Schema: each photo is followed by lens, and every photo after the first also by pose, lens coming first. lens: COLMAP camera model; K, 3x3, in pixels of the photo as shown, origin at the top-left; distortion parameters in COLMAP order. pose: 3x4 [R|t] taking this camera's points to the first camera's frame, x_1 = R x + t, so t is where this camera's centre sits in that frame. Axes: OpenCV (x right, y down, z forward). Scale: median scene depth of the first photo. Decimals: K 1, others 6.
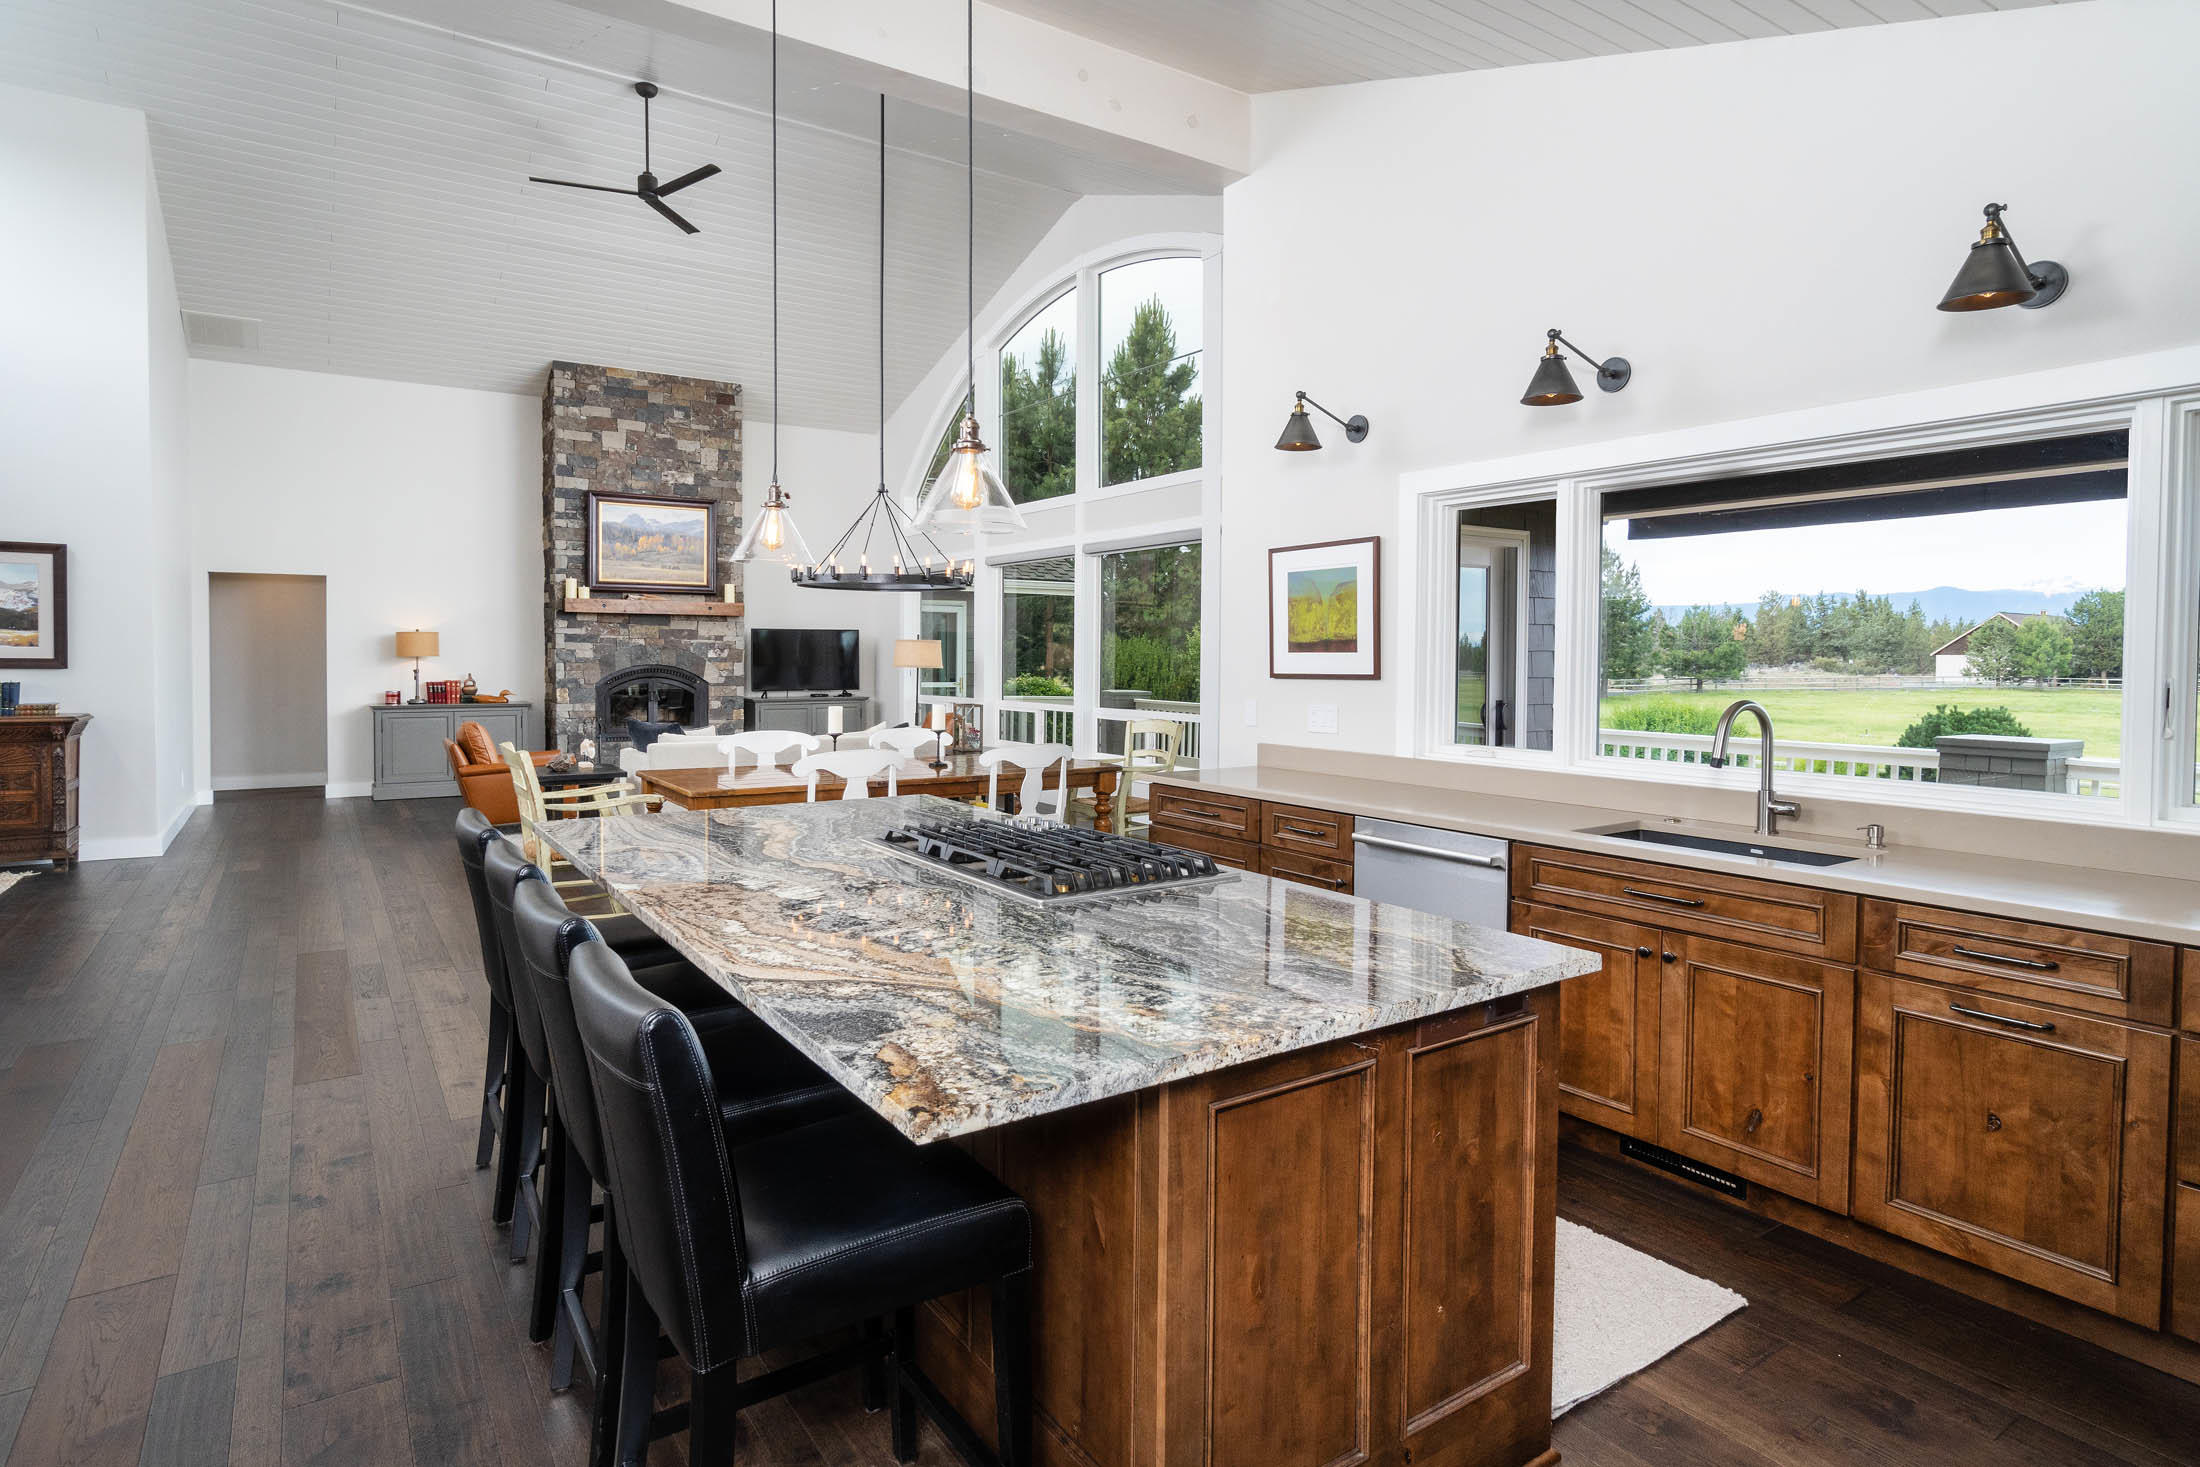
lens RADIAL K [[1106.9, 0, 1106.7], [0, 1106.9, 687.1], [0, 0, 1]] dist [-0.010912, 0.004726]
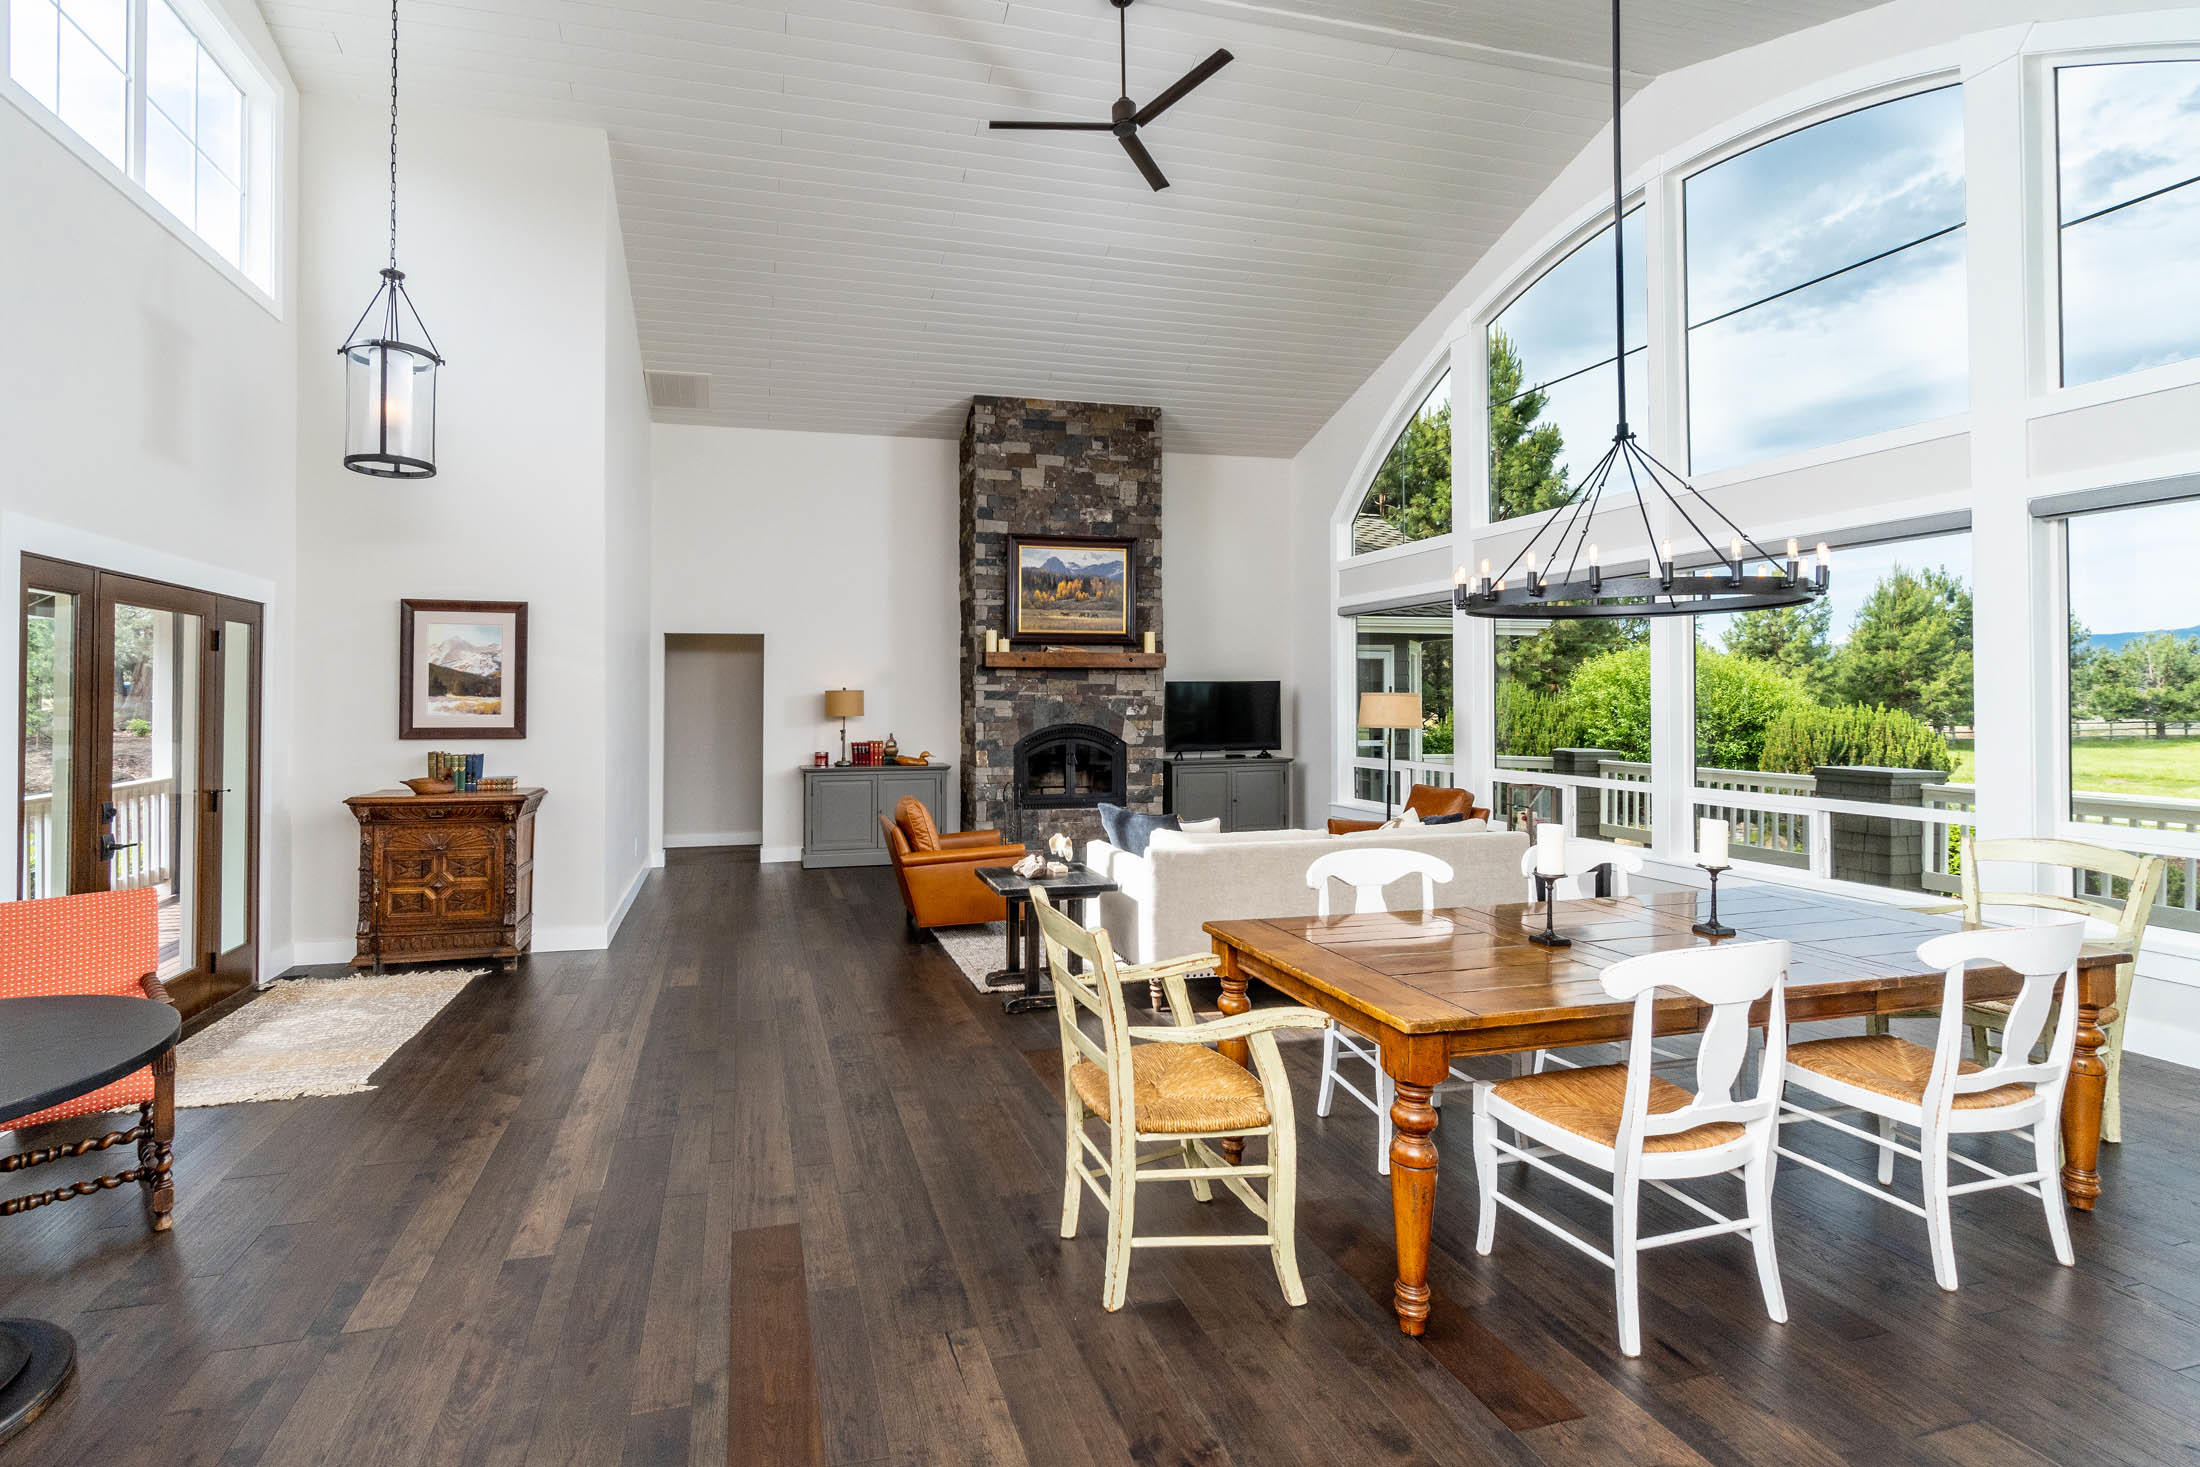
lens RADIAL K [[946.1, 0, 989.8], [0, 946.1, 692.2], [0, 0, 1]] dist [0.001323, -0.000745]
pose [[0.930689, -0.010129, -0.365672, -0.183578], [-0.003428, 0.999331, -0.036406, -0.016990], [0.365796, 0.035136, 0.930032, 0.250606]]
